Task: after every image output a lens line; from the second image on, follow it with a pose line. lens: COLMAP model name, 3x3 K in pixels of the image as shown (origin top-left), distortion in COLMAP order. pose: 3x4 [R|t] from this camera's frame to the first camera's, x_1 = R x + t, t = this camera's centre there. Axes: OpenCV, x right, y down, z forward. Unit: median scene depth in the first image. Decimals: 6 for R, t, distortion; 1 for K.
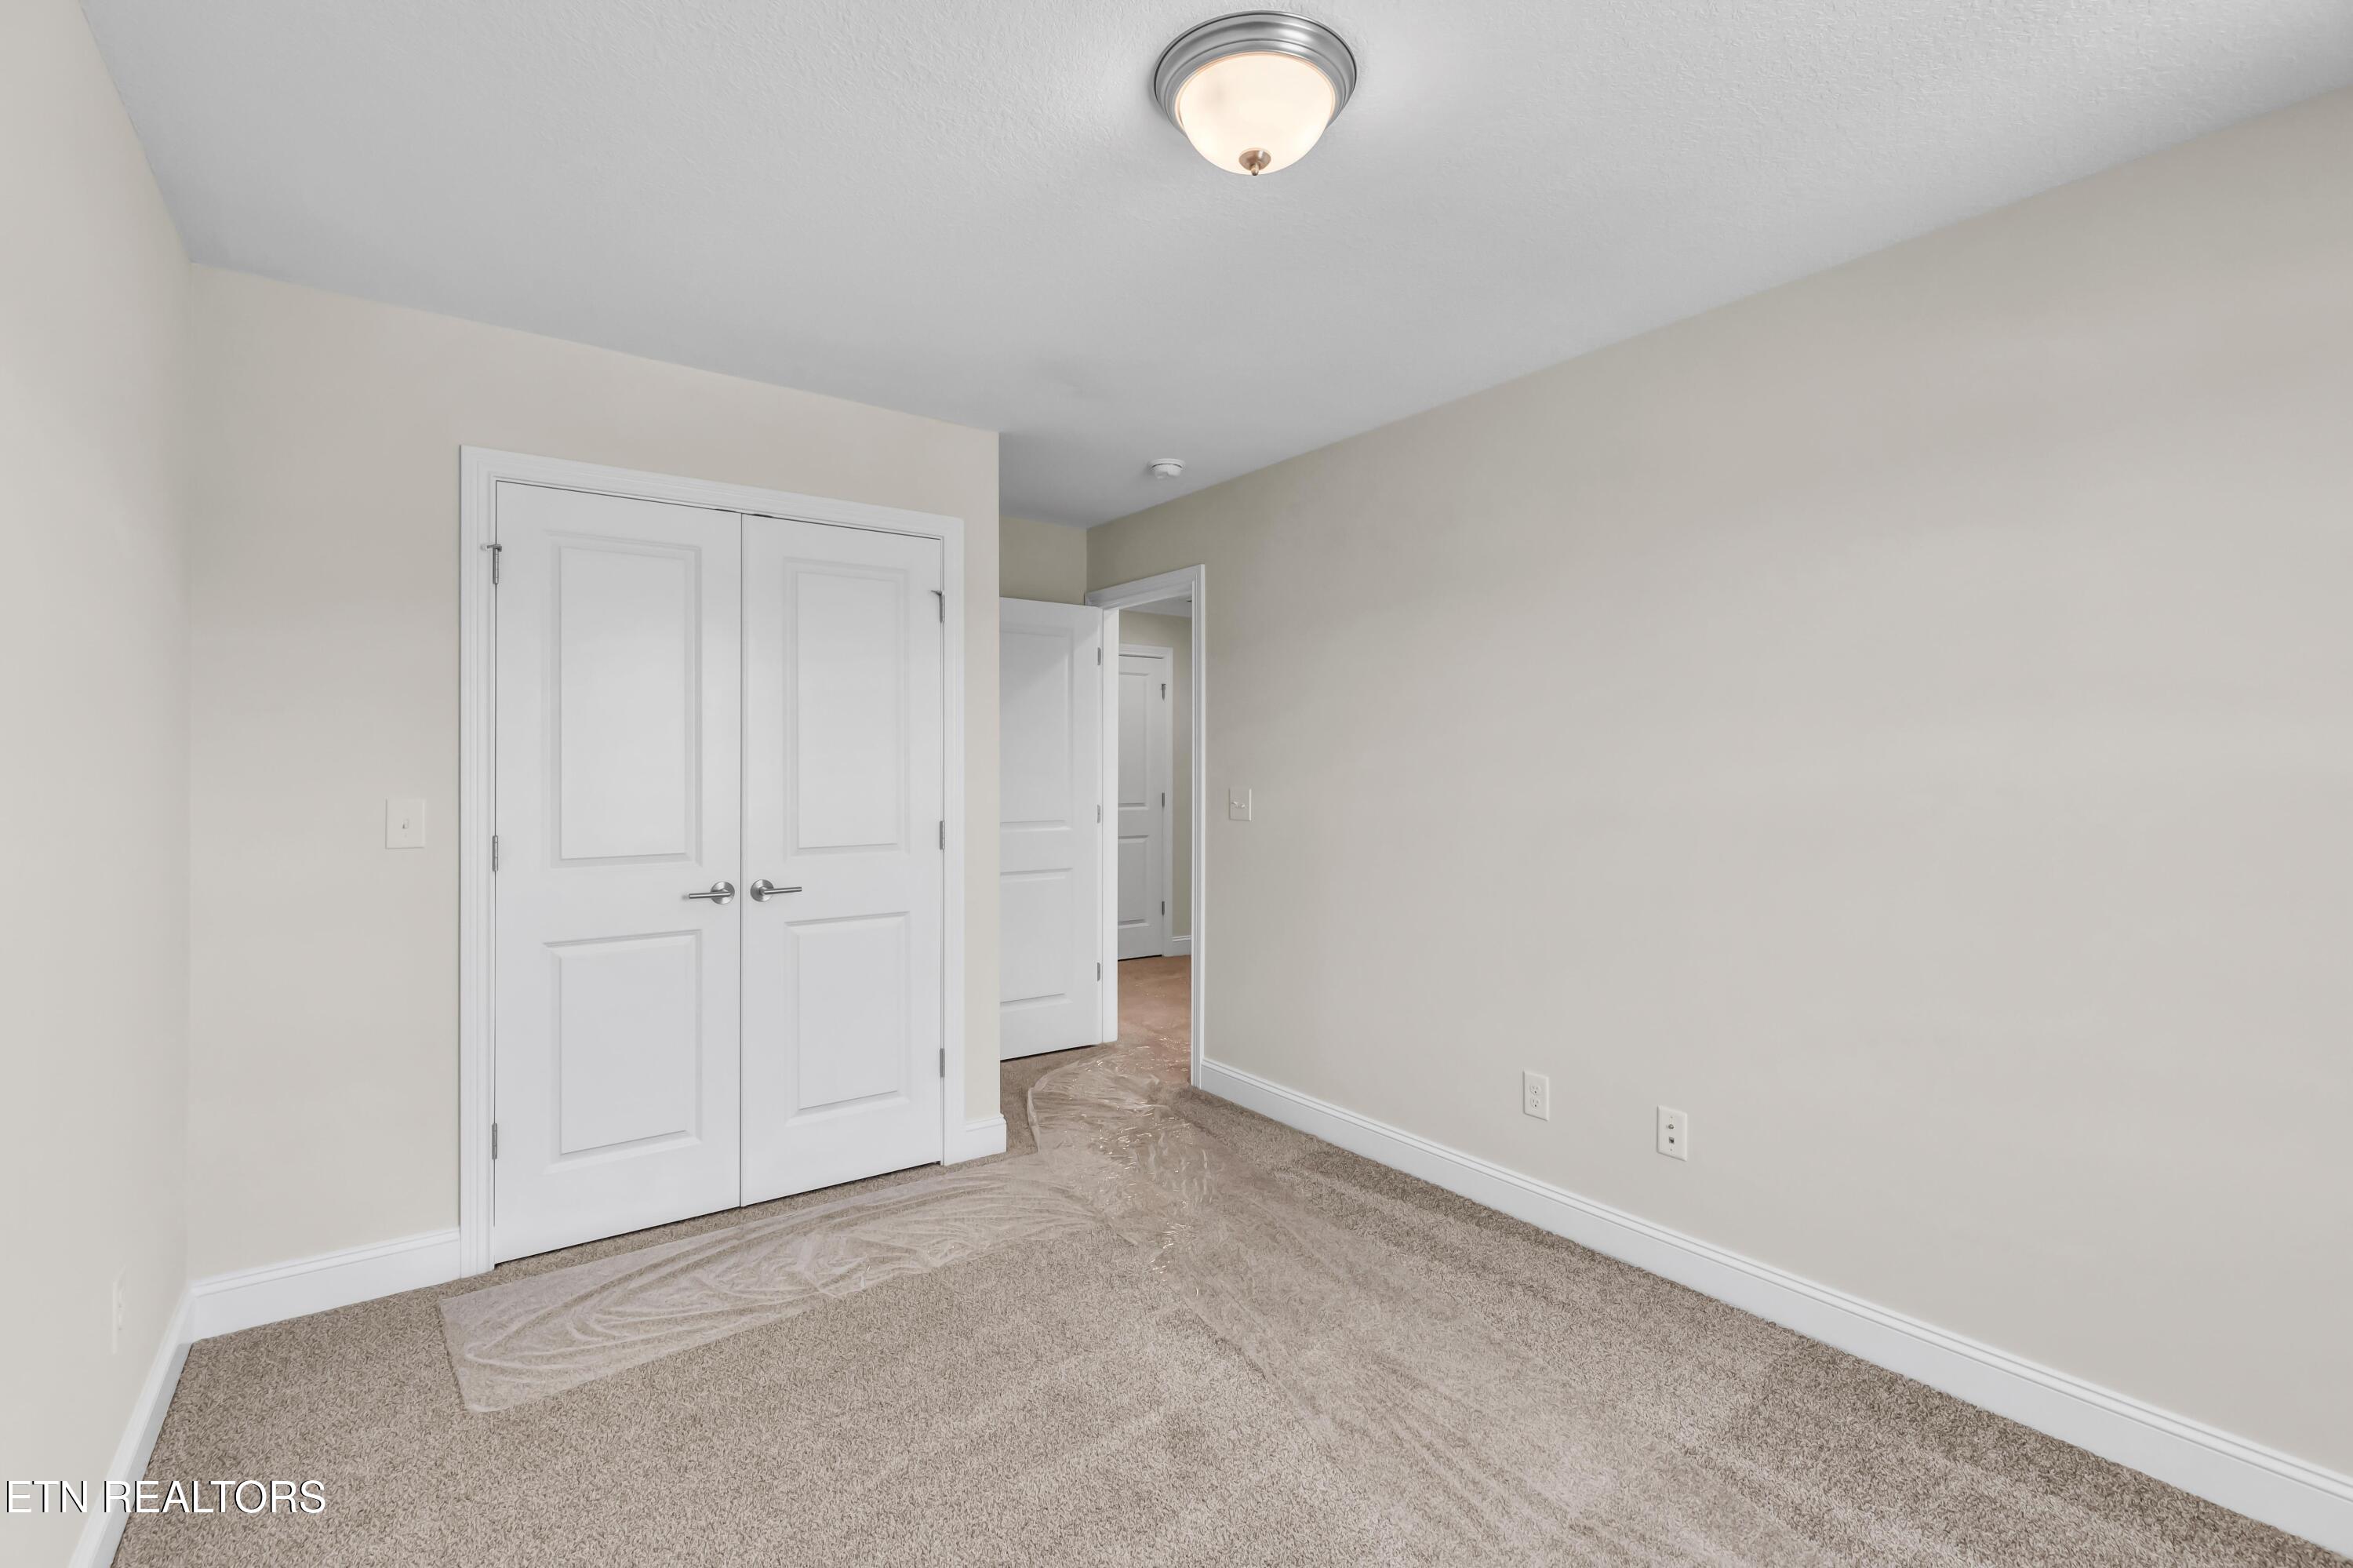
lens RADIAL K [[1073.8, 0, 1176.5], [0, 1073.8, 784.0], [0, 0, 1]] dist [0.007930, -0.000078]
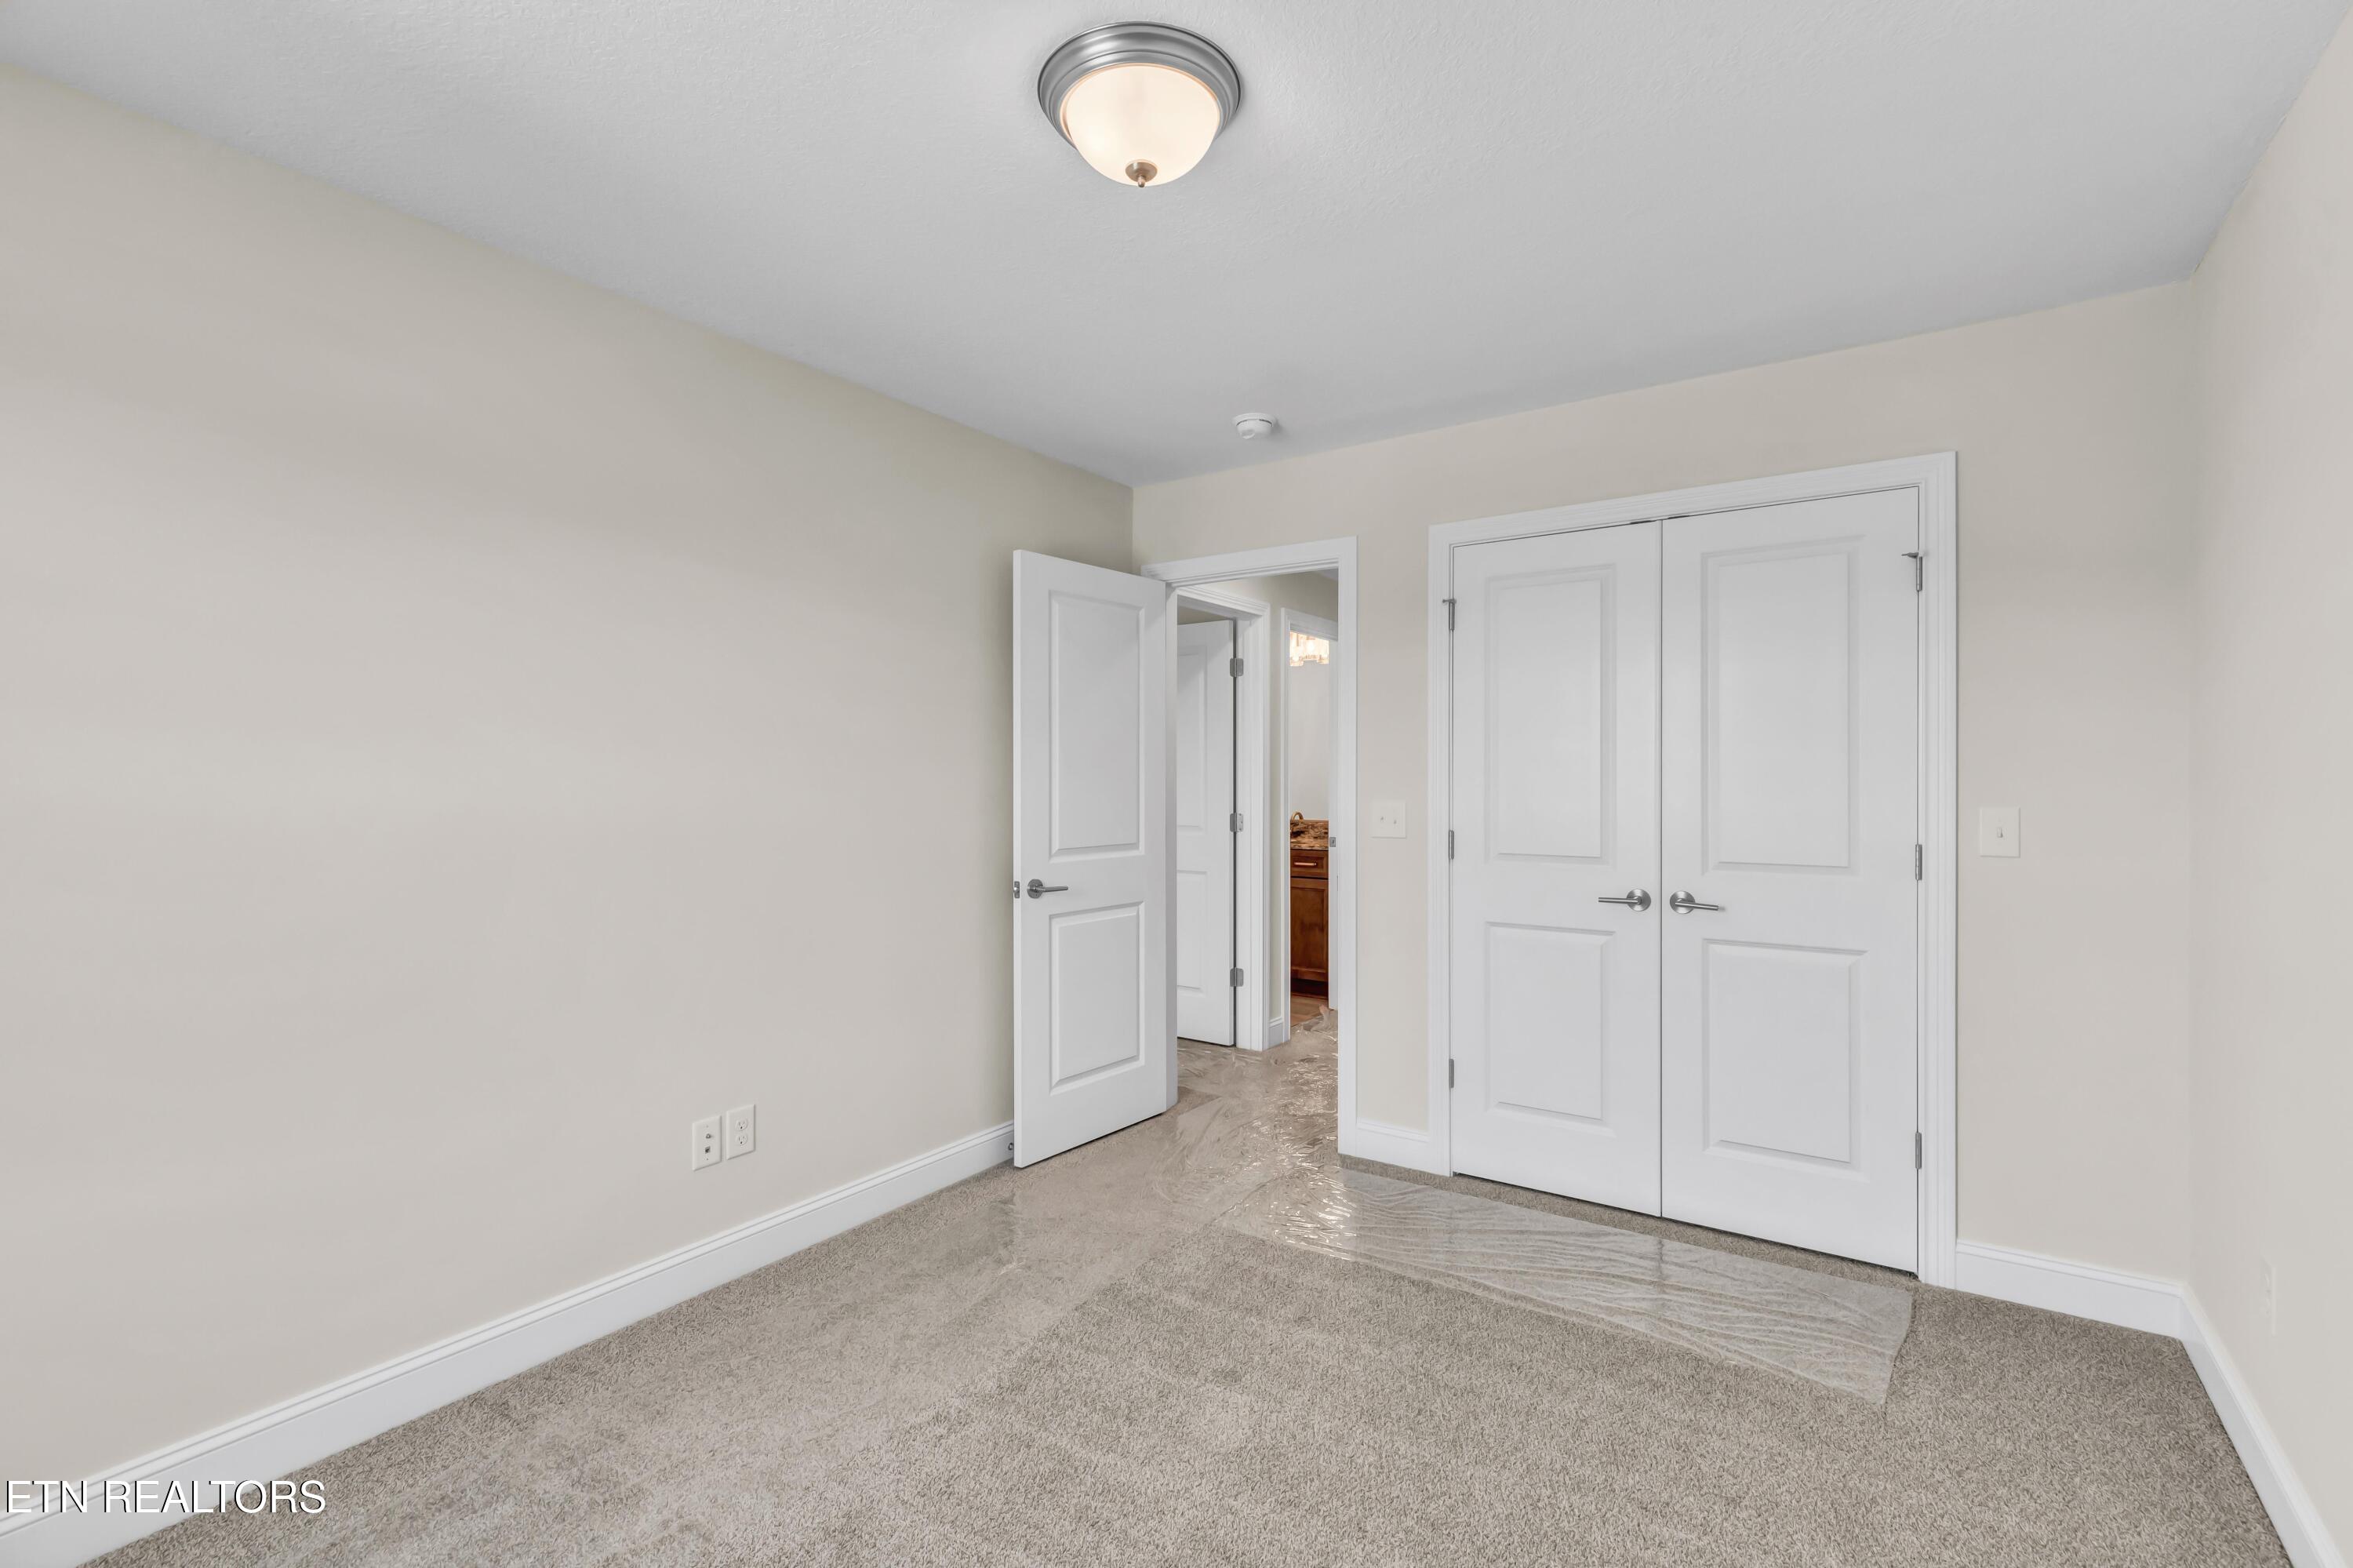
lens RADIAL K [[1055.1, 0, 1176.5], [0, 1055.1, 784.0], [0, 0, 1]] dist [-0.003283, -0.000272]
pose [[0.340765, 0.009680, -0.940099, 0.368456], [-0.017311, 0.999842, 0.004020, -0.004286], [0.939989, 0.014904, 0.340878, 0.255260]]
